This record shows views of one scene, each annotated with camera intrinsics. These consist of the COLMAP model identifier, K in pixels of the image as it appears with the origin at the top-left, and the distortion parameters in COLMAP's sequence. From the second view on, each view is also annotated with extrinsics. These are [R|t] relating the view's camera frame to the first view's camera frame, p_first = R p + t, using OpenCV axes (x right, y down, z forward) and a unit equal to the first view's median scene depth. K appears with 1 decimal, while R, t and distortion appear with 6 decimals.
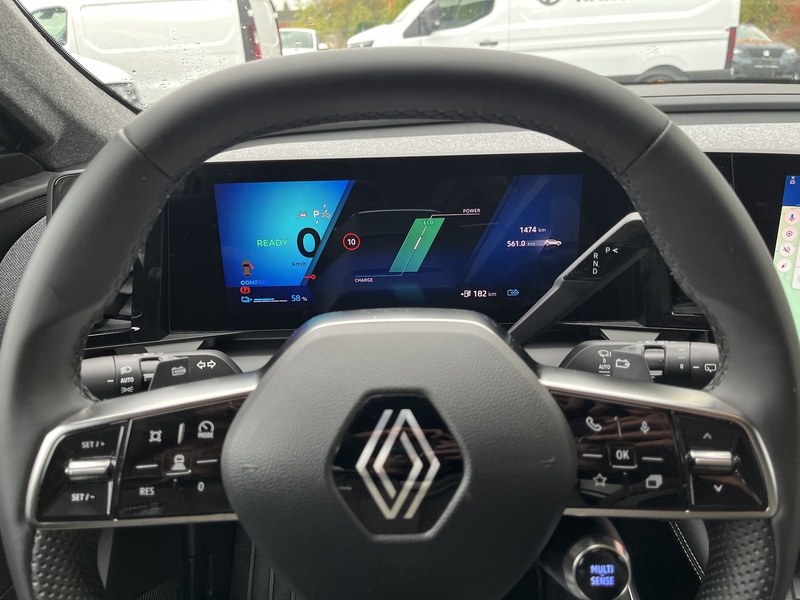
lens RADIAL K [[619.9, 0, 400.0], [0, 619.9, 300.0], [0, 0, 1]] dist [0.059505, -0.077609]
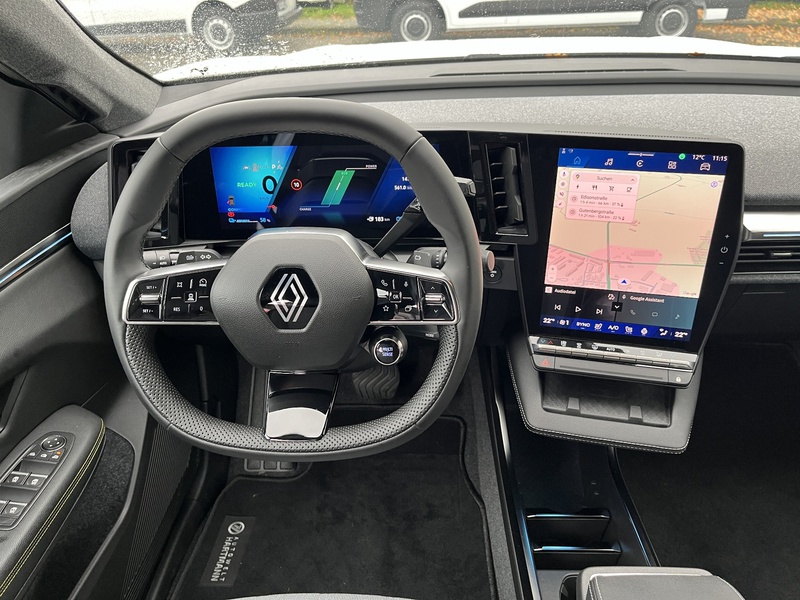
lens RADIAL K [[619.9, 0, 400.0], [0, 619.9, 300.0], [0, 0, 1]] dist [0.059505, -0.077609]
pose [[0.999656, 0.015711, -0.021012, 0.402525], [-0.012922, 0.991839, 0.126844, -0.012538], [0.022834, -0.126528, 0.991700, -1.090151]]
